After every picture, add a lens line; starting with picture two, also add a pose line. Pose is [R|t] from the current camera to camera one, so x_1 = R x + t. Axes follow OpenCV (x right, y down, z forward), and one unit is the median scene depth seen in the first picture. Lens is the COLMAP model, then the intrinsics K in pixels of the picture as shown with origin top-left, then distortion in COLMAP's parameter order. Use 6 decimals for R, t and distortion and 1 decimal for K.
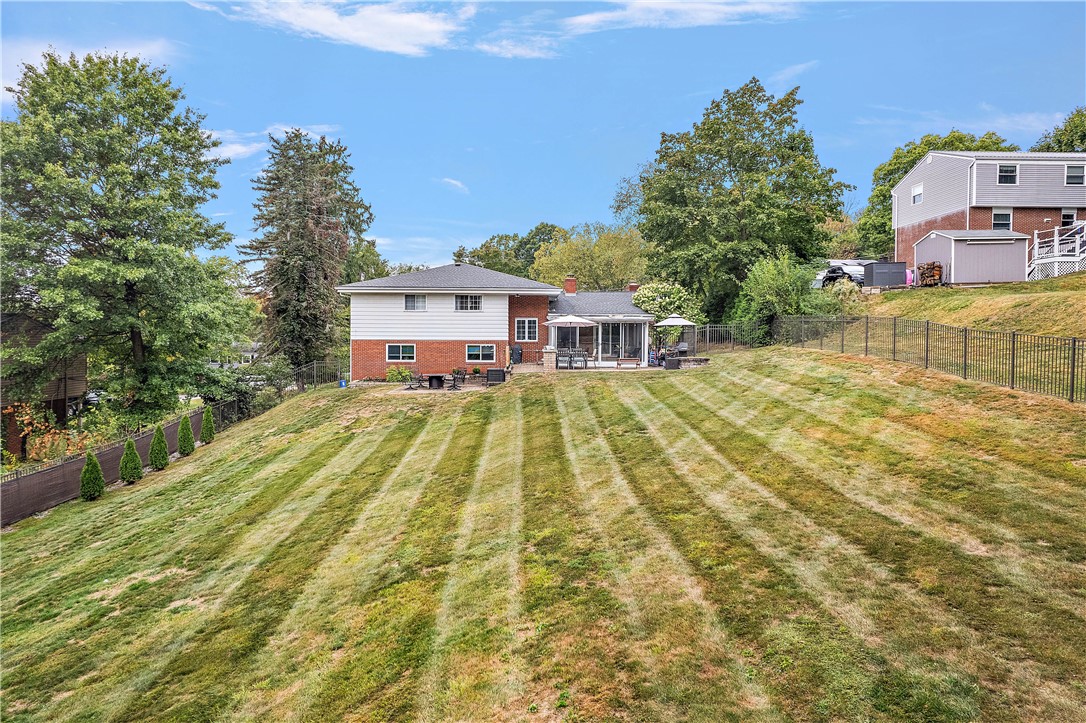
lens RADIAL K [[691.4, 0, 543.8], [0, 691.4, 330.0], [0, 0, 1]] dist [-0.034473, 0.000533]
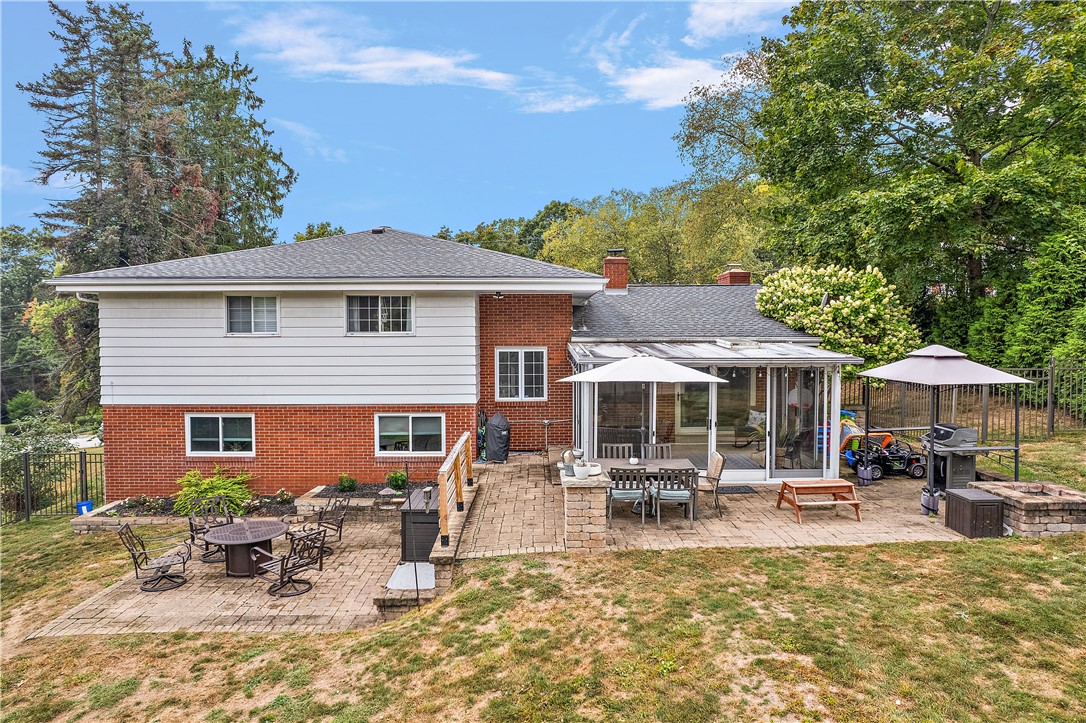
lens RADIAL K [[691.4, 0, 543.8], [0, 691.4, 330.0], [0, 0, 1]] dist [-0.034473, 0.000533]
pose [[0.999847, -0.006652, -0.016176, -0.003677], [0.006730, 0.999966, 0.004743, -0.031016], [0.016144, -0.004851, 0.999858, 0.585451]]
